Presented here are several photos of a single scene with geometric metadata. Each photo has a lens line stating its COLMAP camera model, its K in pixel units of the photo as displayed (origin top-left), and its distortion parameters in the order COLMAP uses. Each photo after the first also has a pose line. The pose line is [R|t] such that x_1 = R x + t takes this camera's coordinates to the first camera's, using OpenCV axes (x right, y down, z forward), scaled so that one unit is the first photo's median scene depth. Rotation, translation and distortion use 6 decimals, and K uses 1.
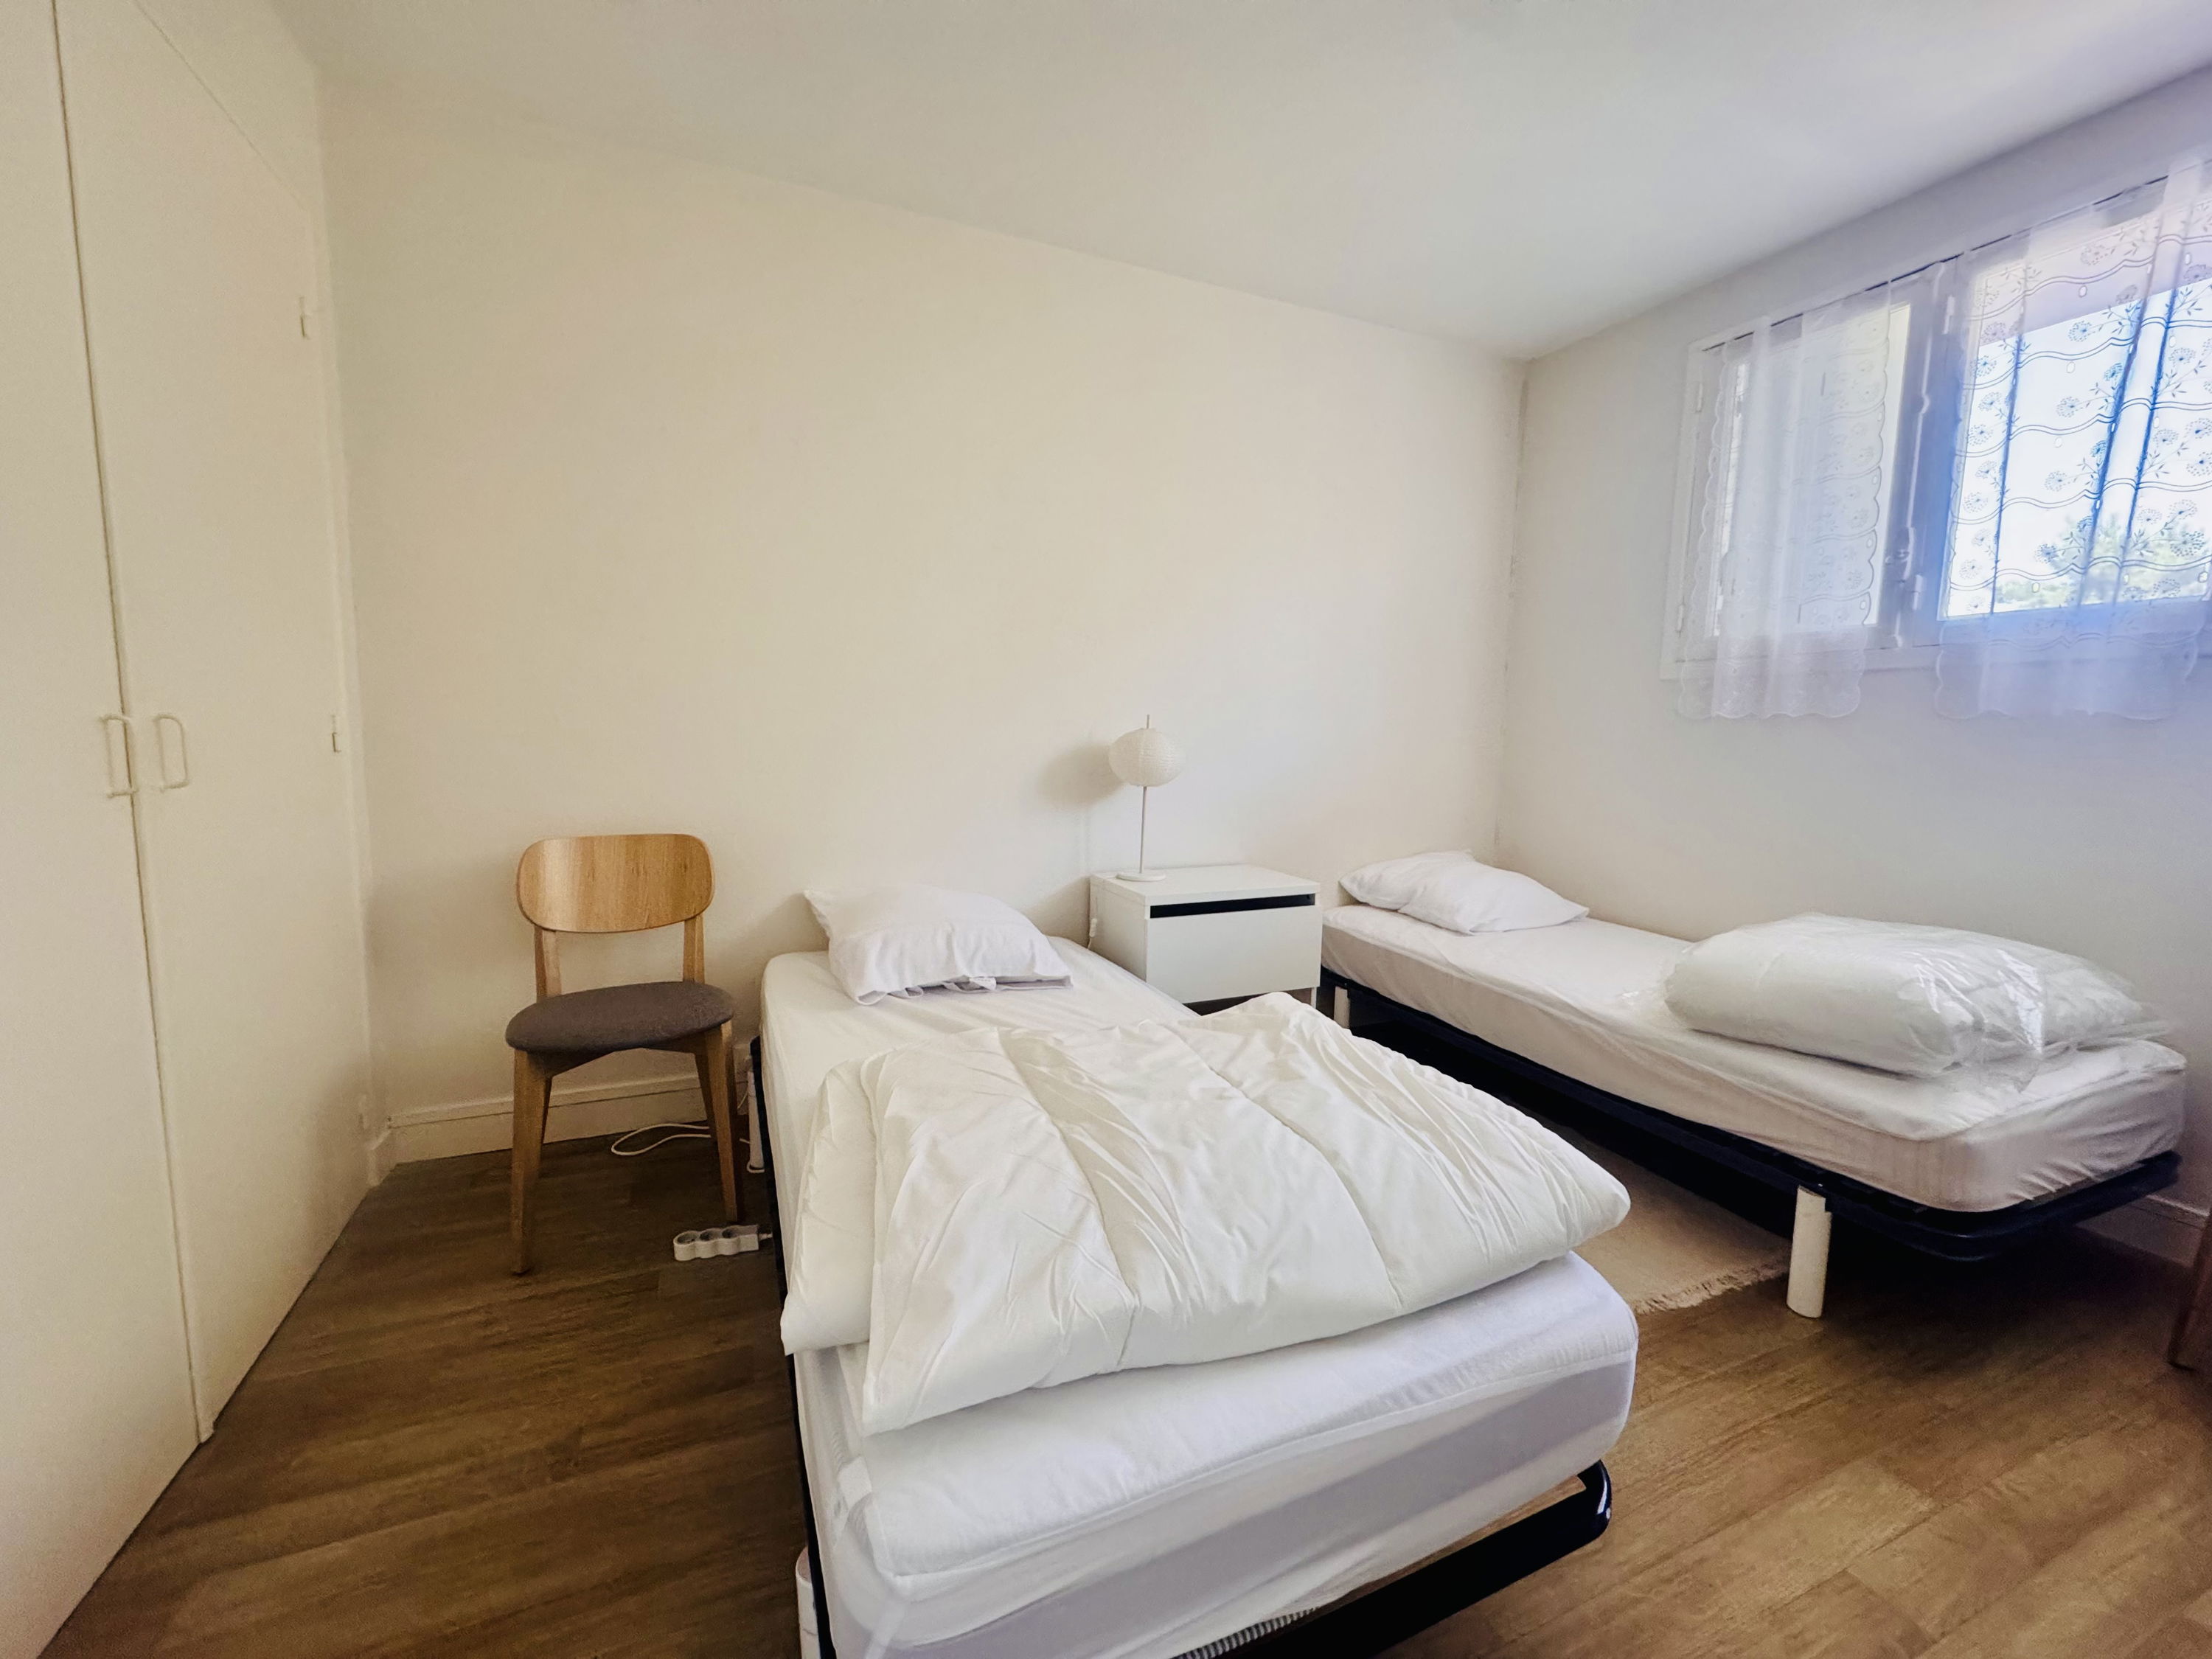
lens RADIAL K [[877.4, 0, 1101.5], [0, 877.4, 819.5], [0, 0, 1]] dist [0.001225, 0.000111]
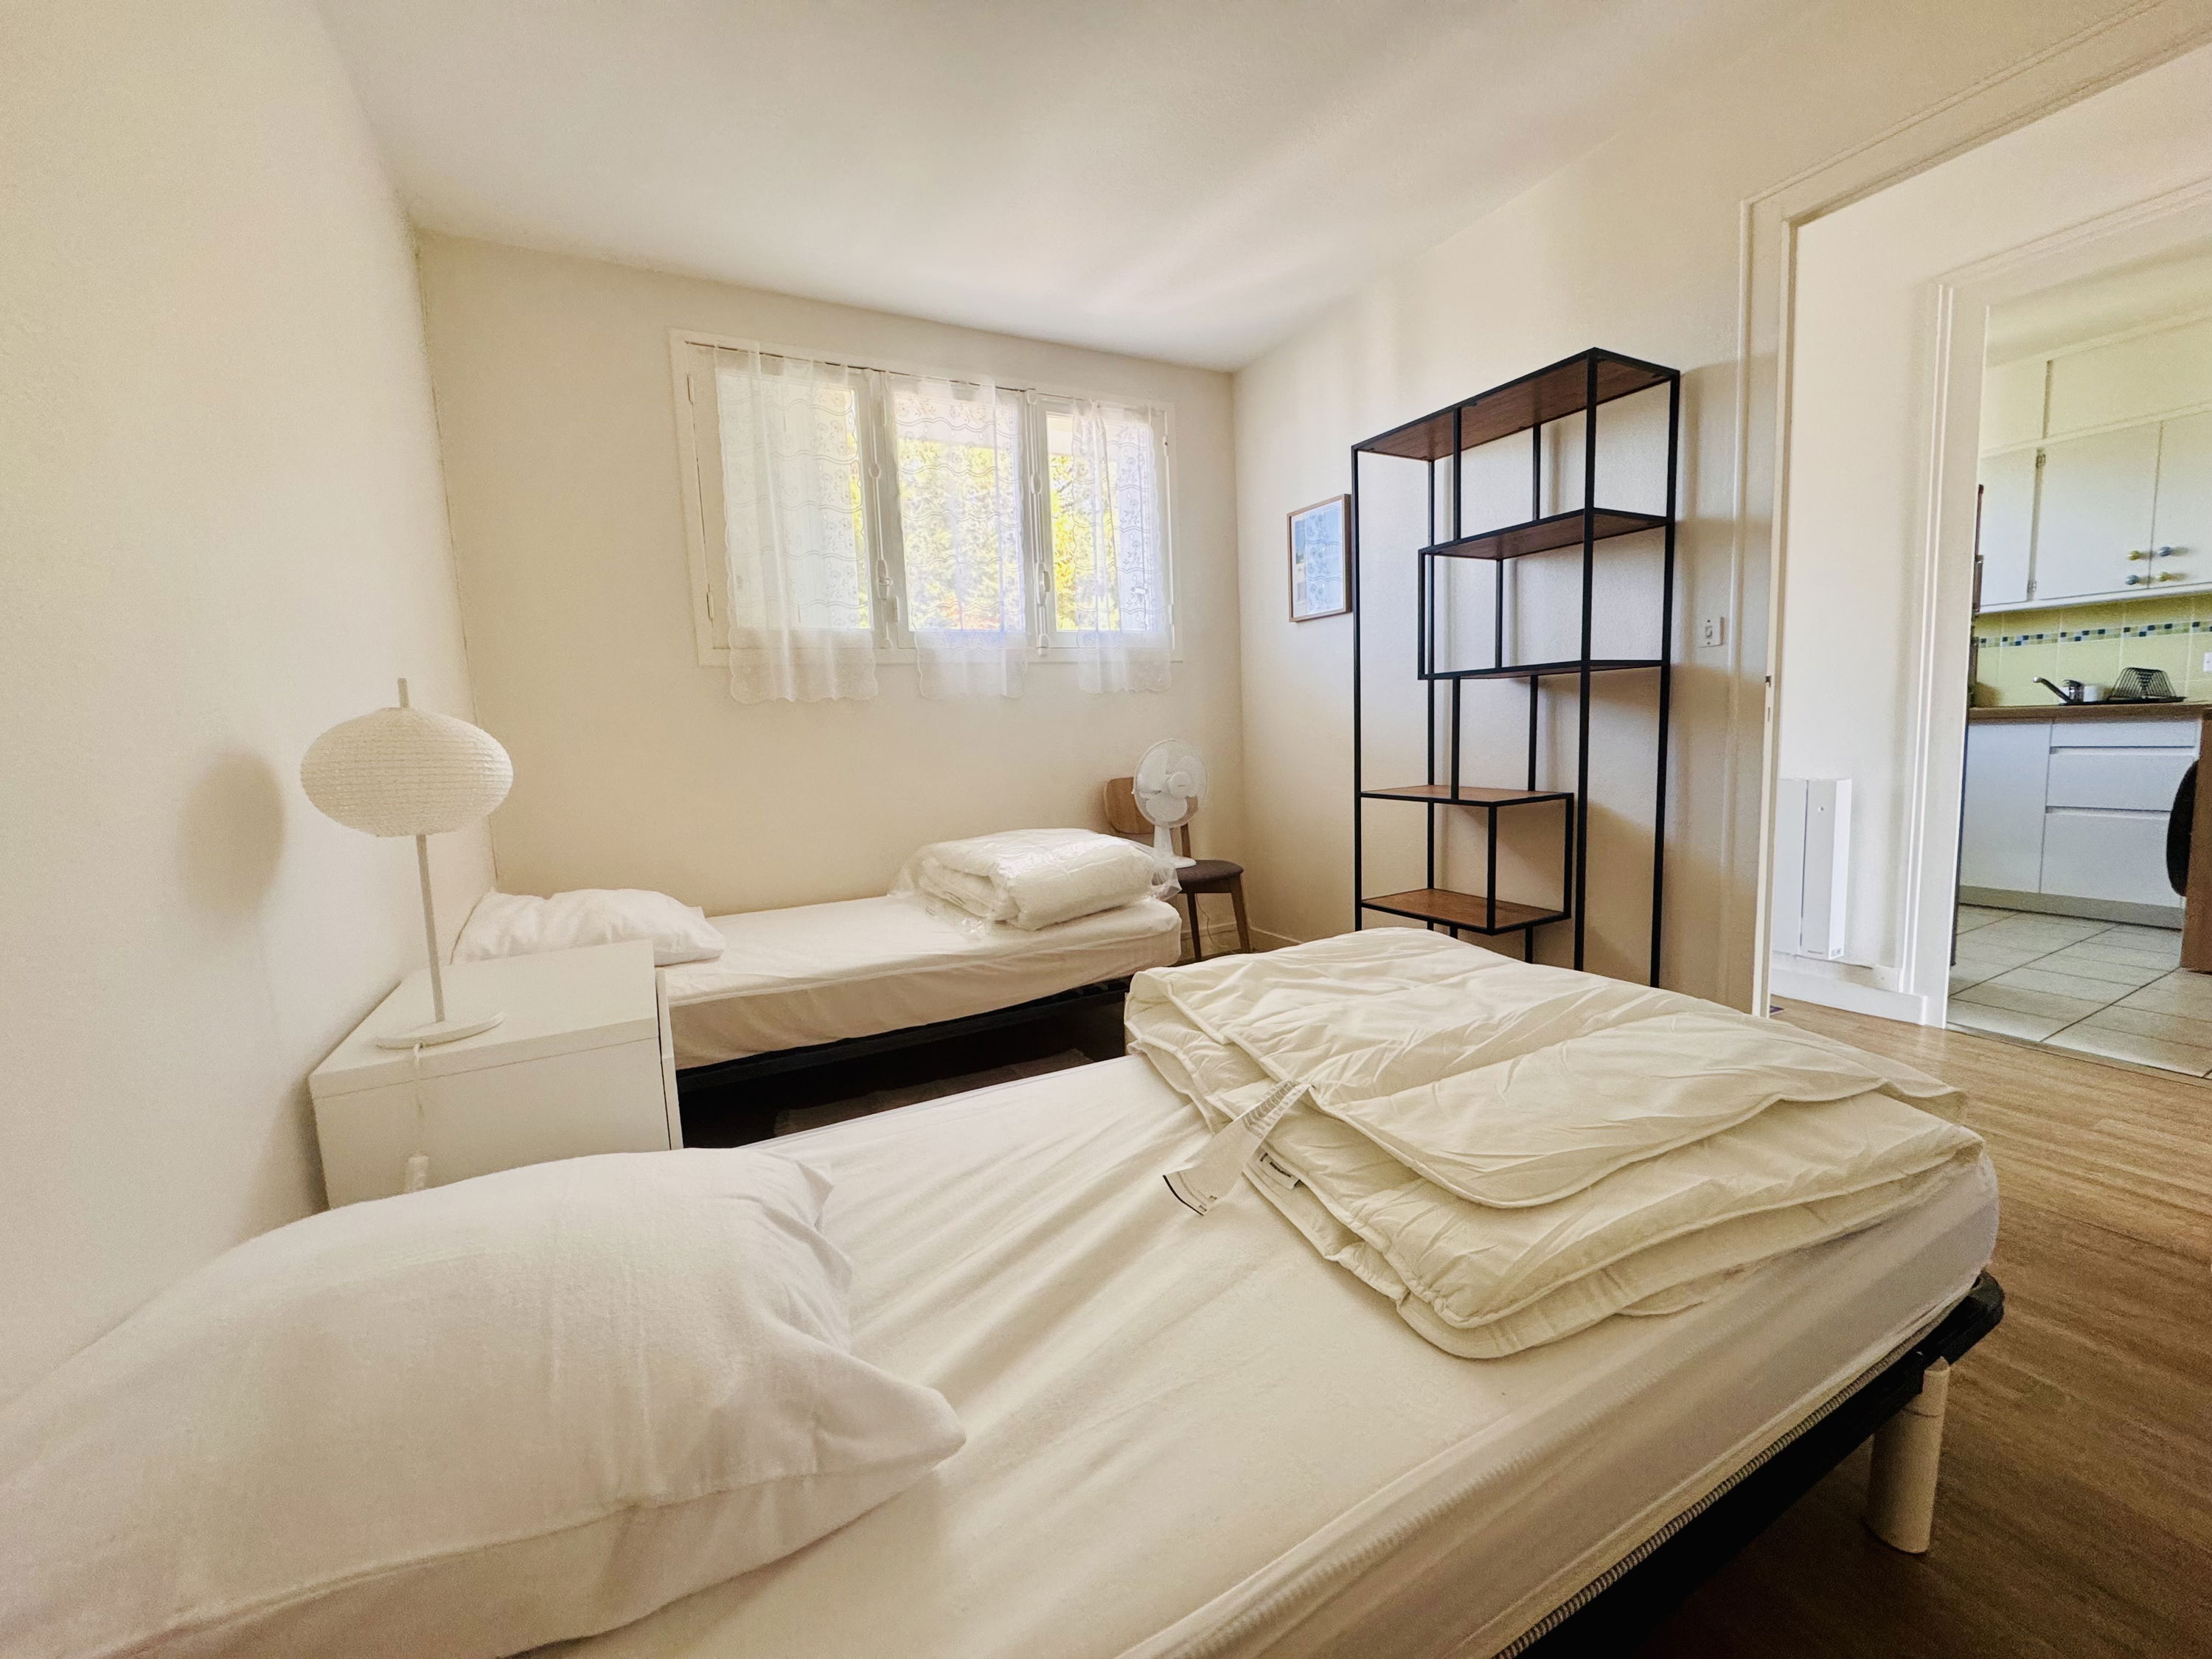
lens RADIAL K [[884.5, 0, 1093.9], [0, 884.5, 825.7], [0, 0, 1]] dist [-0.001308, -0.000012]
pose [[-0.072014, -0.123163, 0.989770, -0.642310], [0.149643, 0.979780, 0.132808, -0.075856], [-0.986114, 0.157677, -0.052127, 1.009085]]
